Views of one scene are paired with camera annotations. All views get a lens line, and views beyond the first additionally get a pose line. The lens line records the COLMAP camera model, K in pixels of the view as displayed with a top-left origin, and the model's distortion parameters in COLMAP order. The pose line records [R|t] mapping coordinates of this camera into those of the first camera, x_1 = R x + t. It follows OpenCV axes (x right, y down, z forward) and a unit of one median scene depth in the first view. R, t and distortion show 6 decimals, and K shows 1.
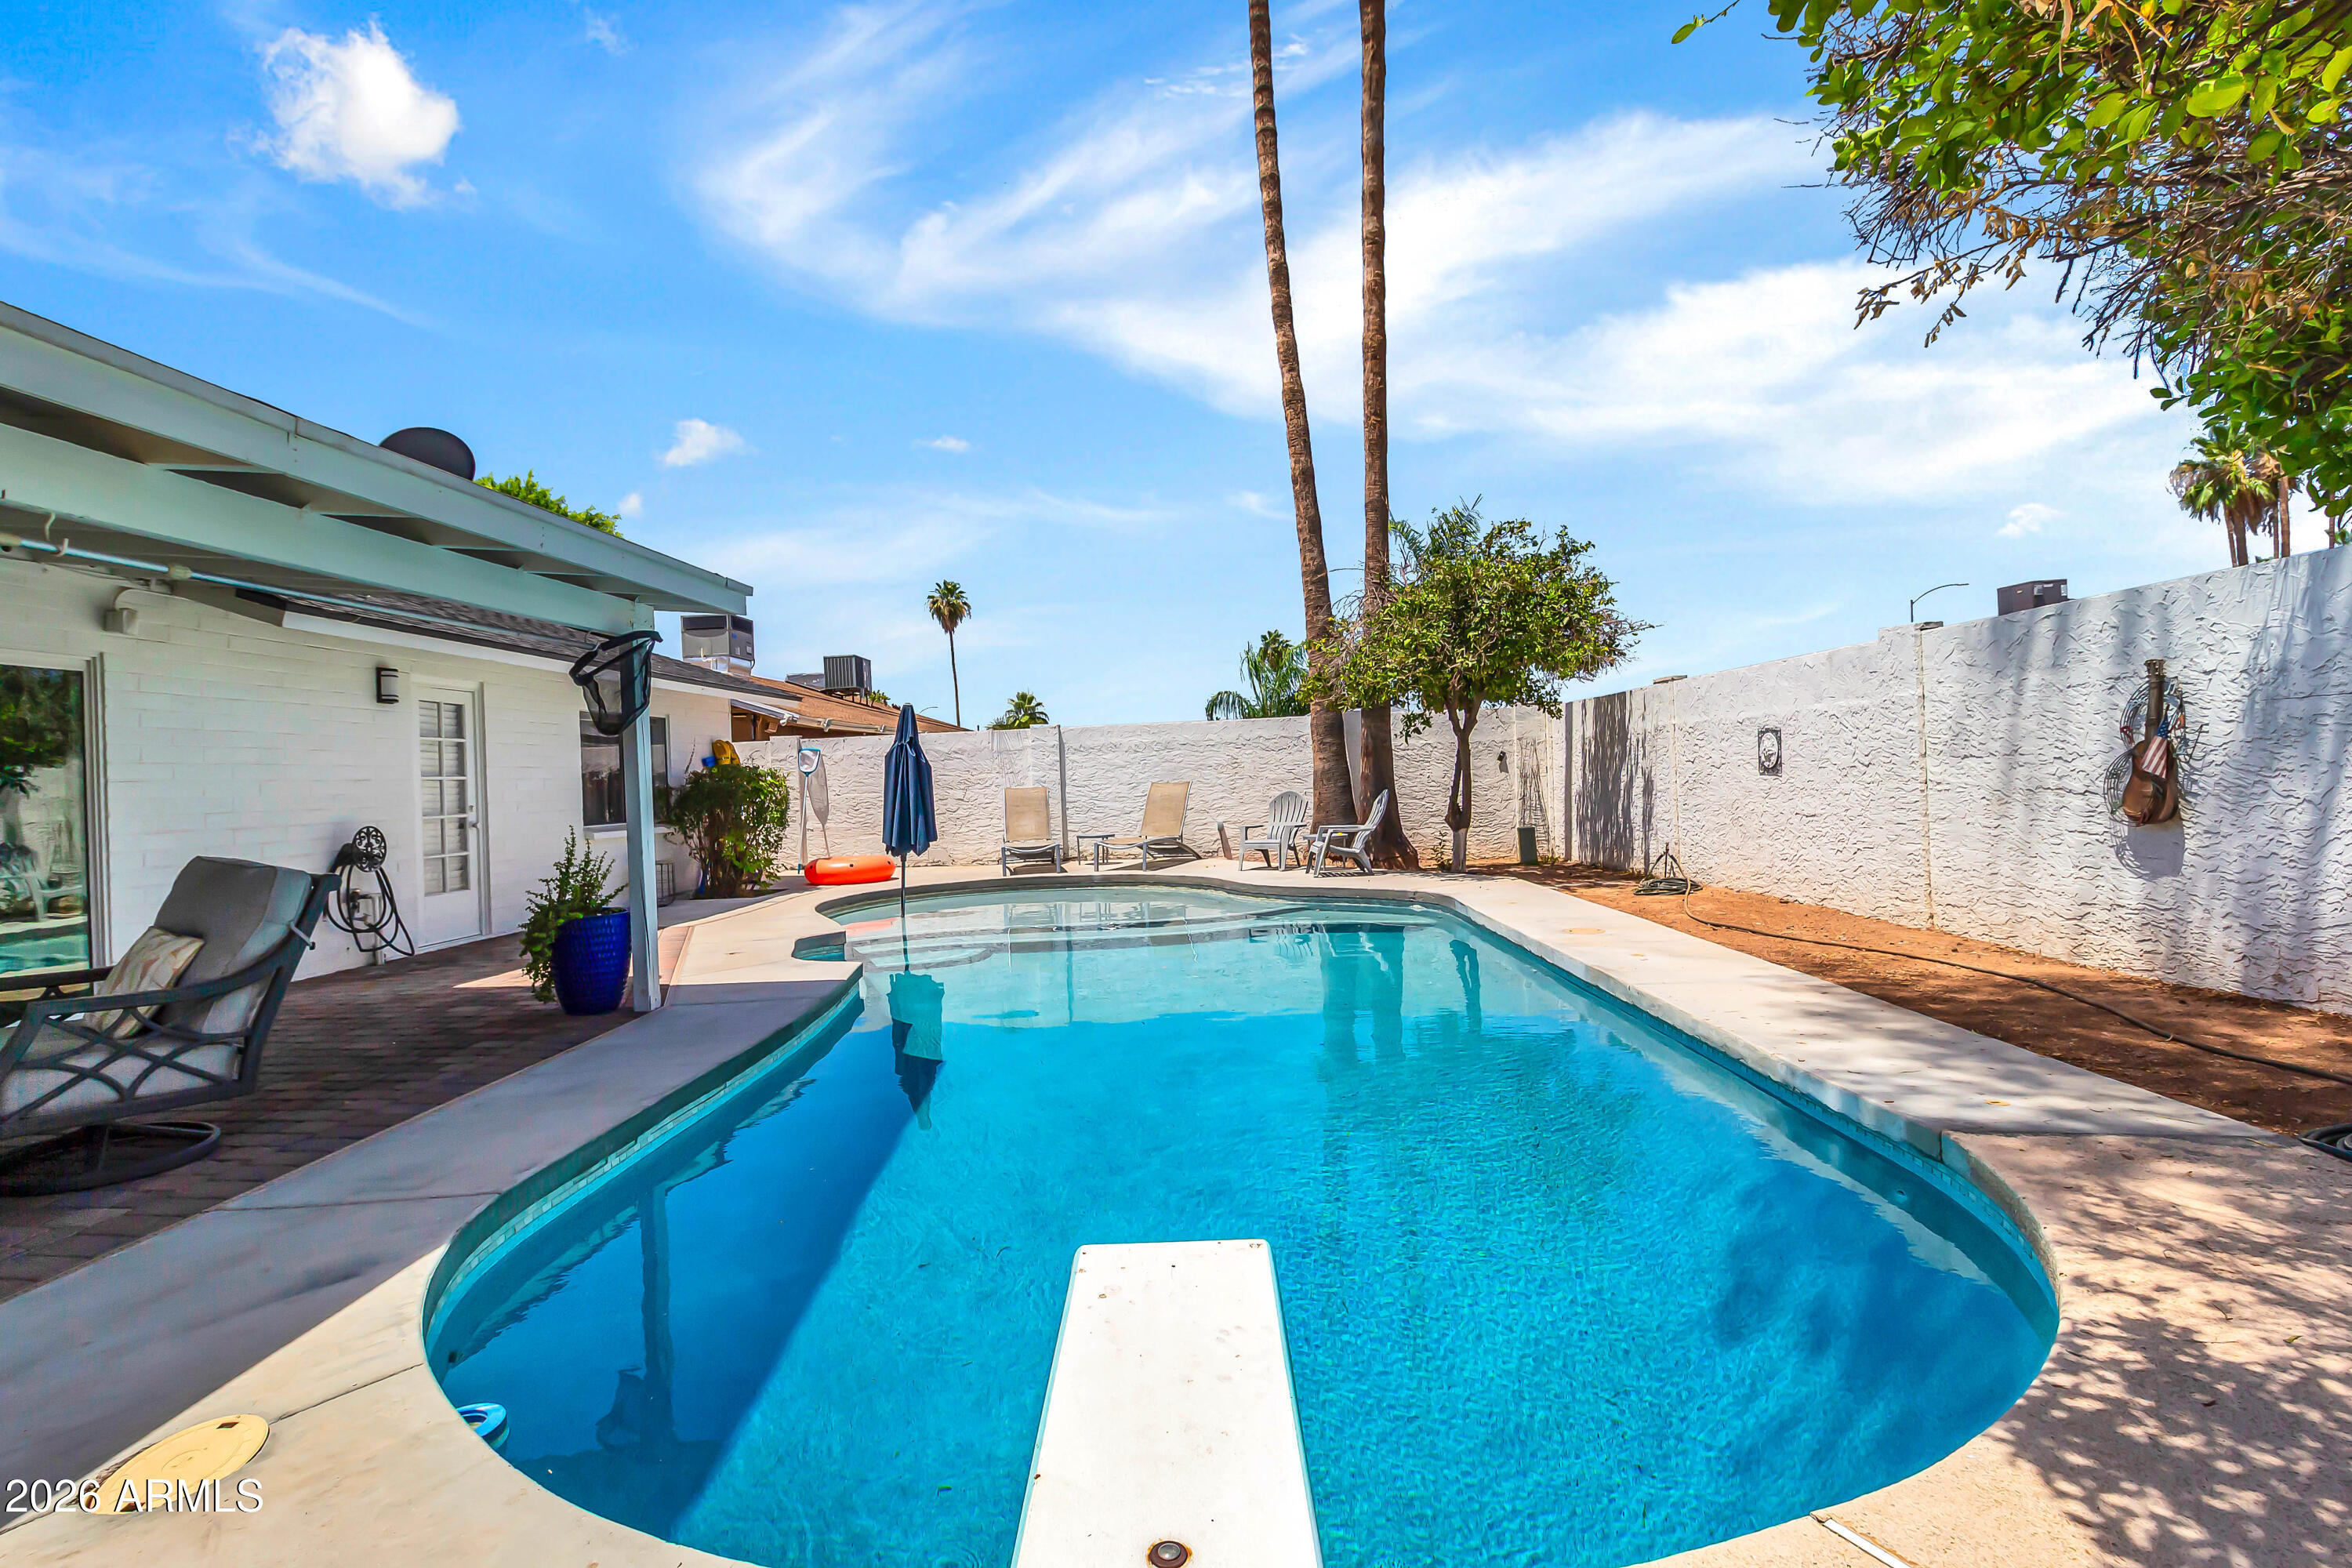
lens RADIAL K [[1095.8, 0, 1165.4], [0, 1095.8, 796.5], [0, 0, 1]] dist [0.005760, 0.000554]
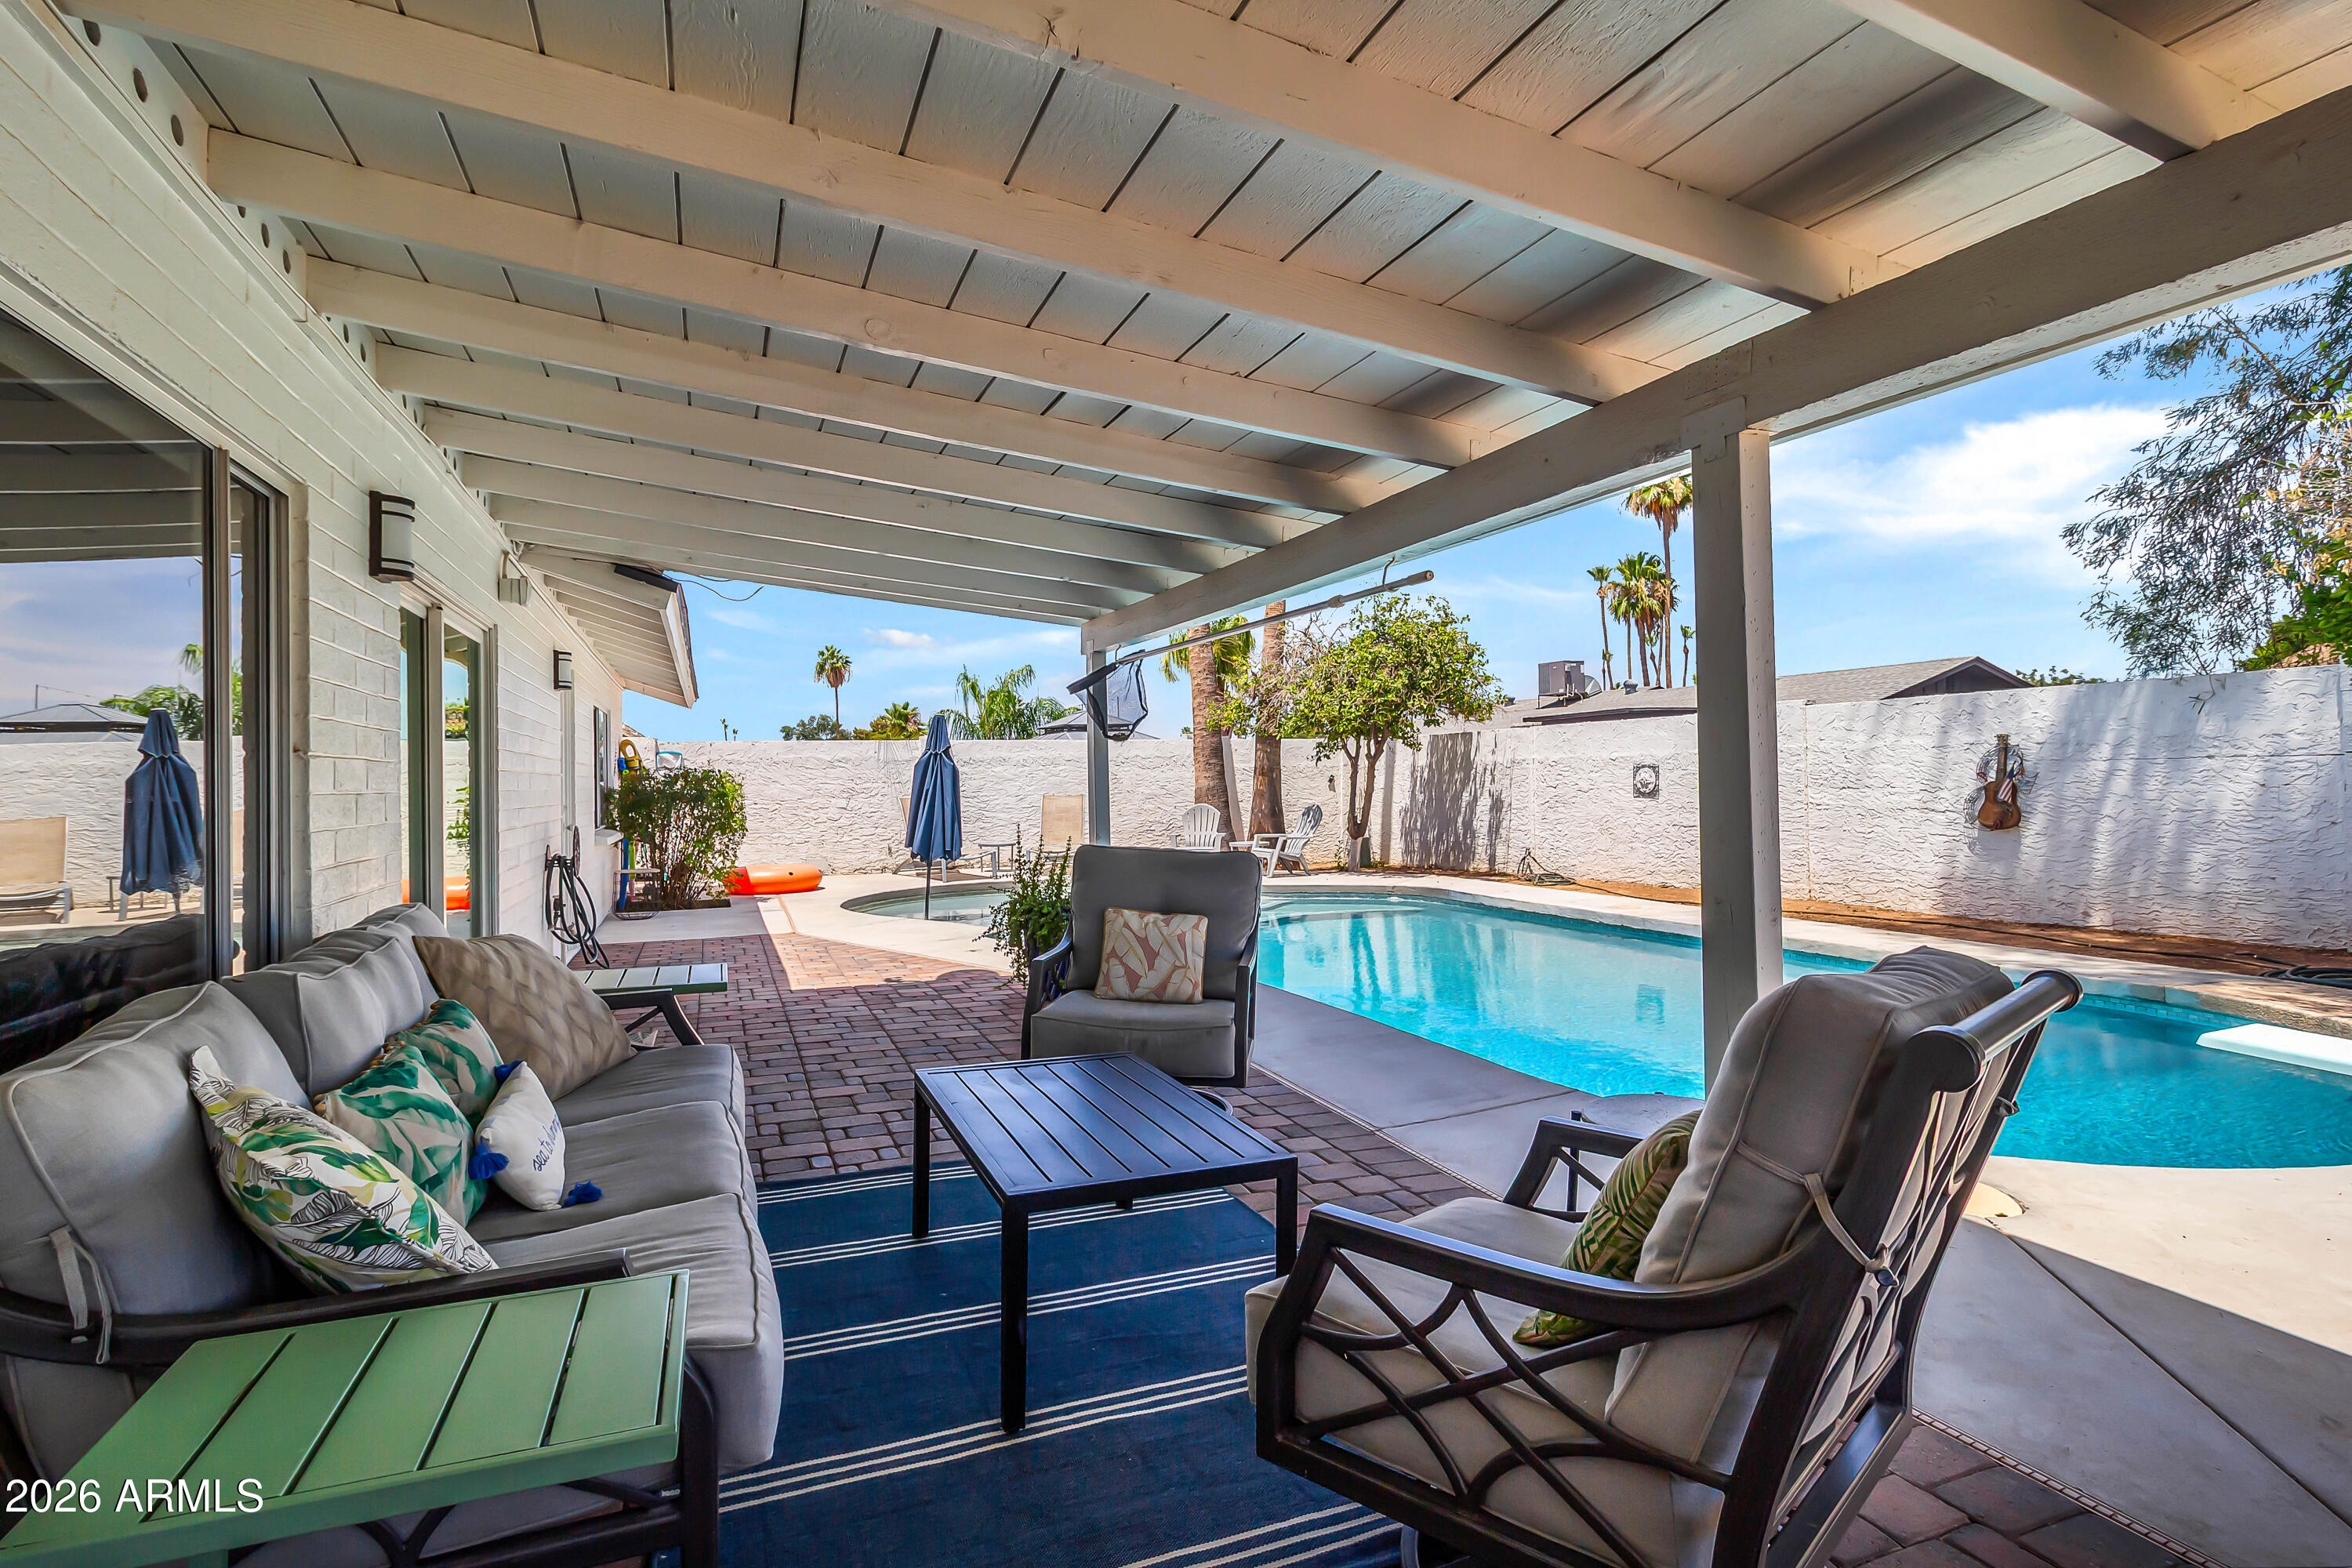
lens RADIAL K [[1095.8, 0, 1078.7], [0, 1095.8, 796.8], [0, 0, 1]] dist [0.005760, 0.000554]
pose [[0.911451, 0.018337, 0.410999, -0.553570], [-0.011909, 0.999764, -0.018196, 0.010837], [-0.411236, 0.011691, 0.911454, 0.006373]]
